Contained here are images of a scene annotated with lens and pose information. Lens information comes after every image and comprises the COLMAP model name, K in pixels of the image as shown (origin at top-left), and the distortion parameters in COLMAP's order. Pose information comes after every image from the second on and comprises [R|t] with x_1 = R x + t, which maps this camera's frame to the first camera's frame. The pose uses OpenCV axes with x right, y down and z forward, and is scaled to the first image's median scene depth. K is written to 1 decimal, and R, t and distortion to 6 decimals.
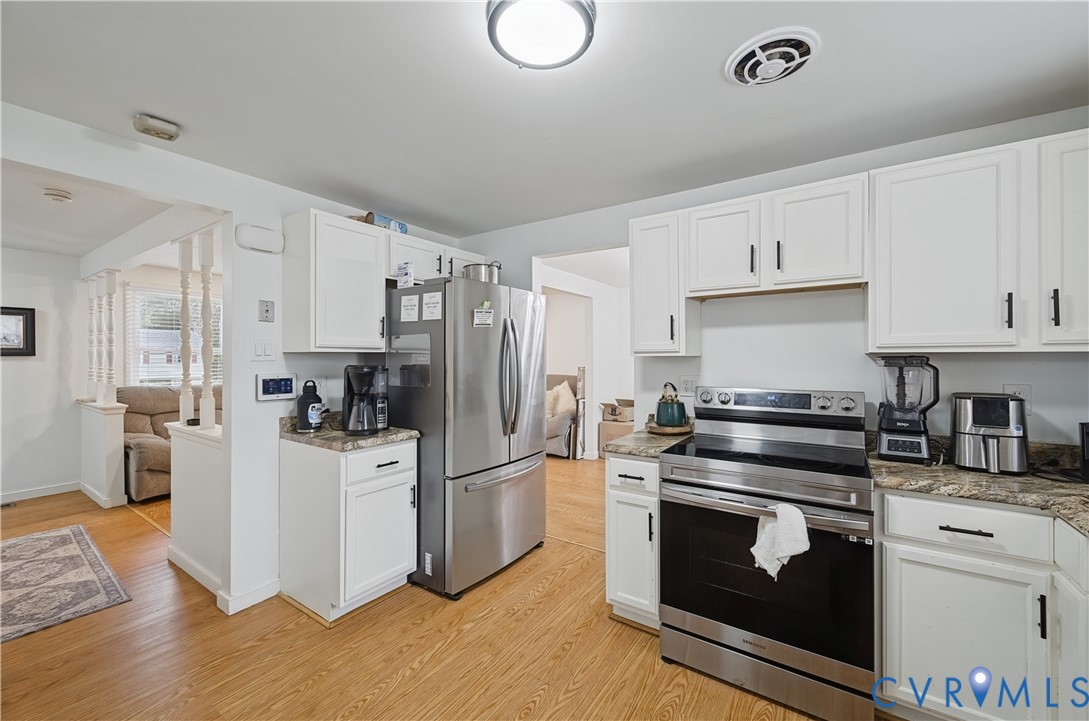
lens RADIAL K [[428.9, 0, 545.3], [0, 428.9, 358.0], [0, 0, 1]] dist [-0.006820, 0.001316]
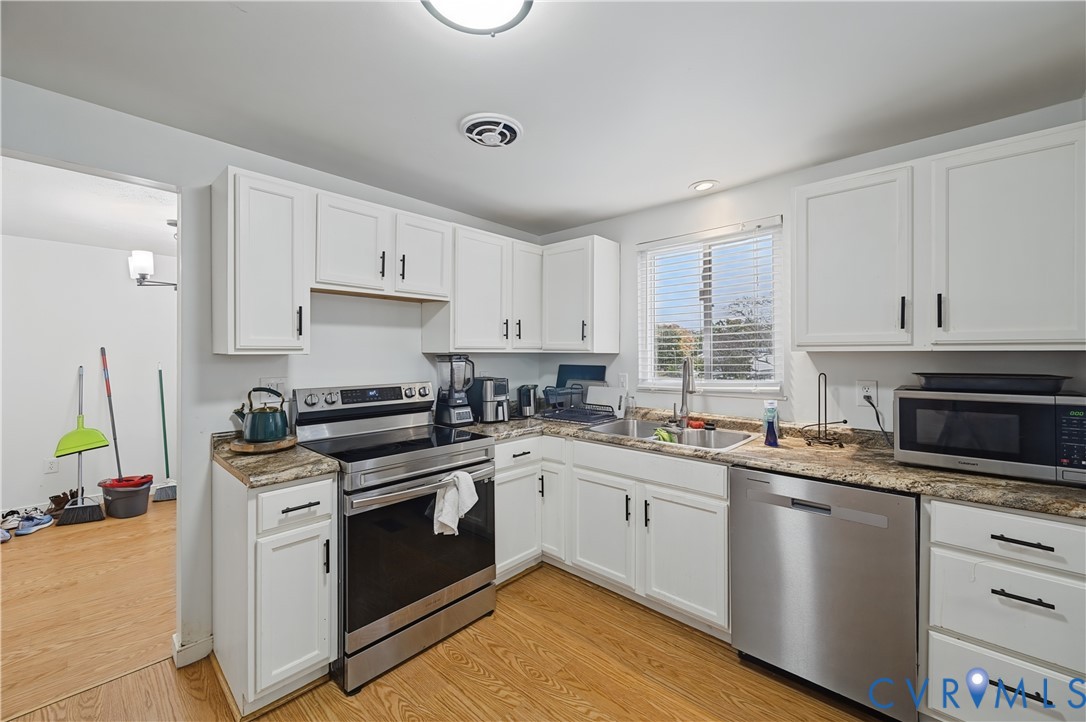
lens RADIAL K [[427.7, 0, 545.4], [0, 427.7, 353.2], [0, 0, 1]] dist [-0.006820, 0.001316]
pose [[0.145572, 0.005652, 0.989332, -0.496416], [0.002604, 0.999978, -0.006096, -0.000184], [-0.989344, 0.003464, 0.145554, 0.424127]]
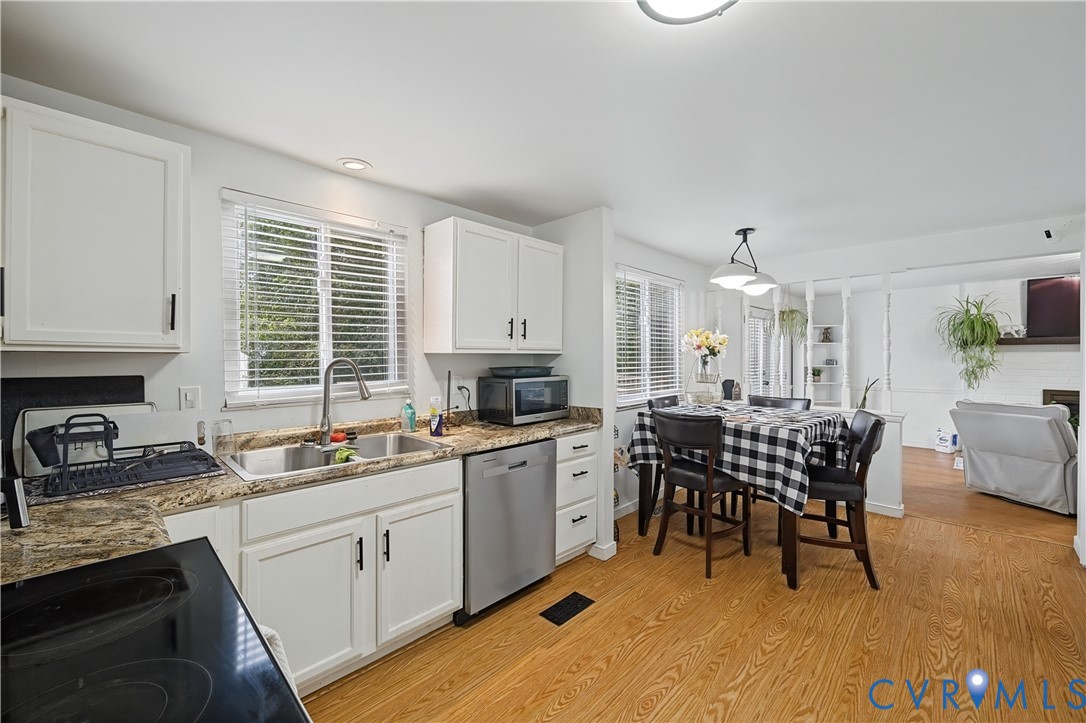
lens RADIAL K [[427.7, 0, 547.7], [0, 427.7, 361.4], [0, 0, 1]] dist [-0.006820, 0.001316]
pose [[-0.983709, 0.000438, 0.179769, 0.073862], [0.002740, 0.999917, 0.012558, 0.000047], [-0.179749, 0.012846, -0.983629, 1.099977]]
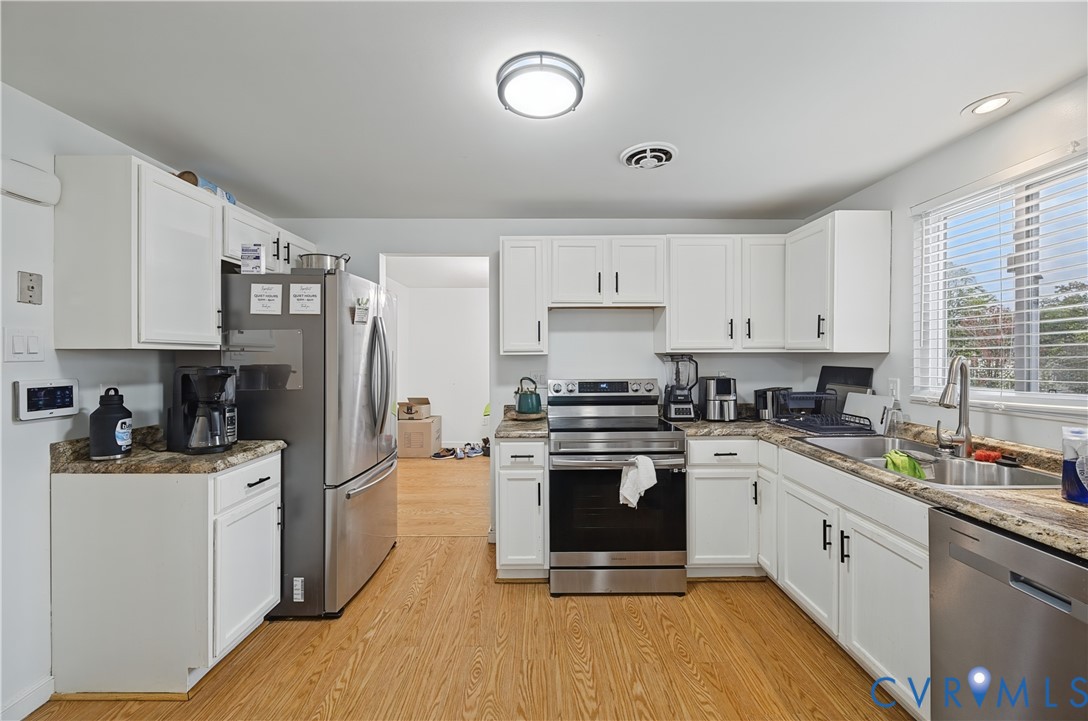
lens RADIAL K [[428.5, 0, 544.3], [0, 428.5, 358.1], [0, 0, 1]] dist [-0.006820, 0.001316]
pose [[0.824577, -0.003520, 0.565739, -0.410545], [0.002729, 0.999994, 0.002244, 0.002320], [-0.565743, -0.000306, 0.824581, -0.019195]]
